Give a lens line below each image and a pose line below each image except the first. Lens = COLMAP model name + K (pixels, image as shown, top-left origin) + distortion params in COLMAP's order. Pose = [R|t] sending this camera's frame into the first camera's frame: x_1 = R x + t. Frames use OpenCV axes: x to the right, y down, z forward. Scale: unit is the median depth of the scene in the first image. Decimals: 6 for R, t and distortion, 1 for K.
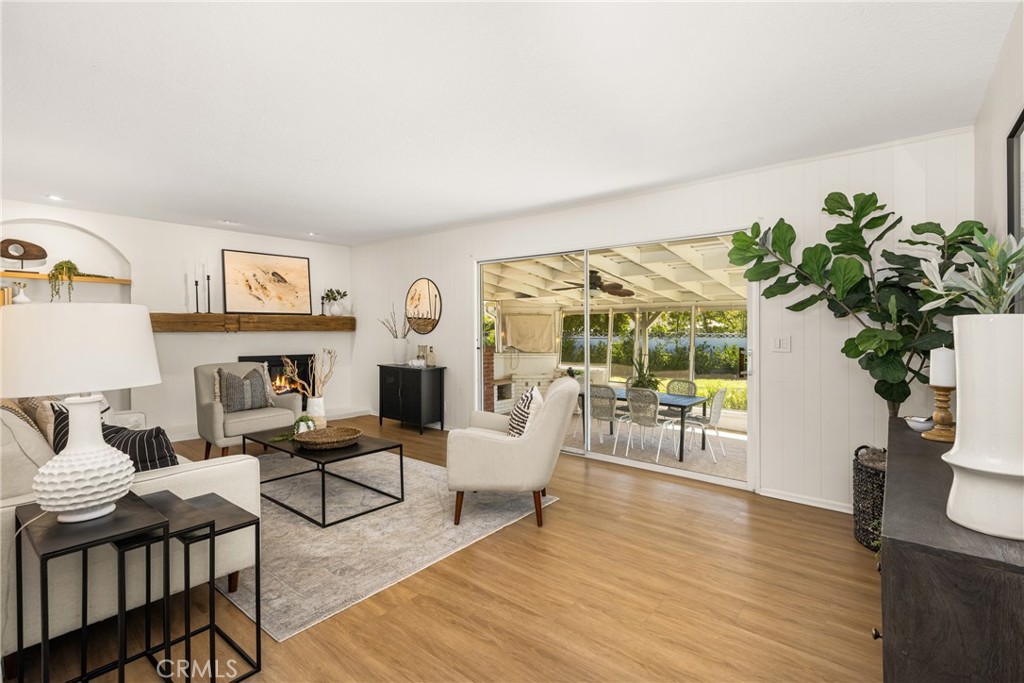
lens RADIAL K [[463.9, 0, 556.8], [0, 463.9, 328.0], [0, 0, 1]] dist [0.022969, -0.000013]
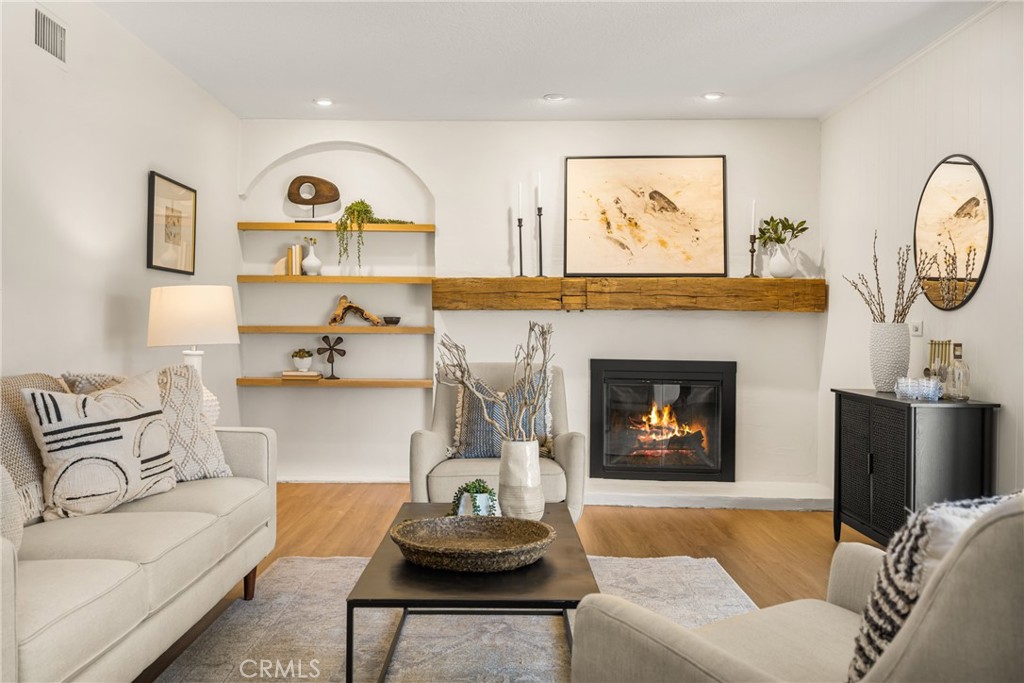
lens RADIAL K [[911.0, 0, 499.5], [0, 911.0, 351.6], [0, 0, 1]] dist [-0.006067, 0.002130]
pose [[0.593013, 0.013799, -0.805074, 0.105487], [-0.000605, 0.999860, 0.016692, 0.048649], [0.805192, -0.009412, 0.592939, 0.437165]]
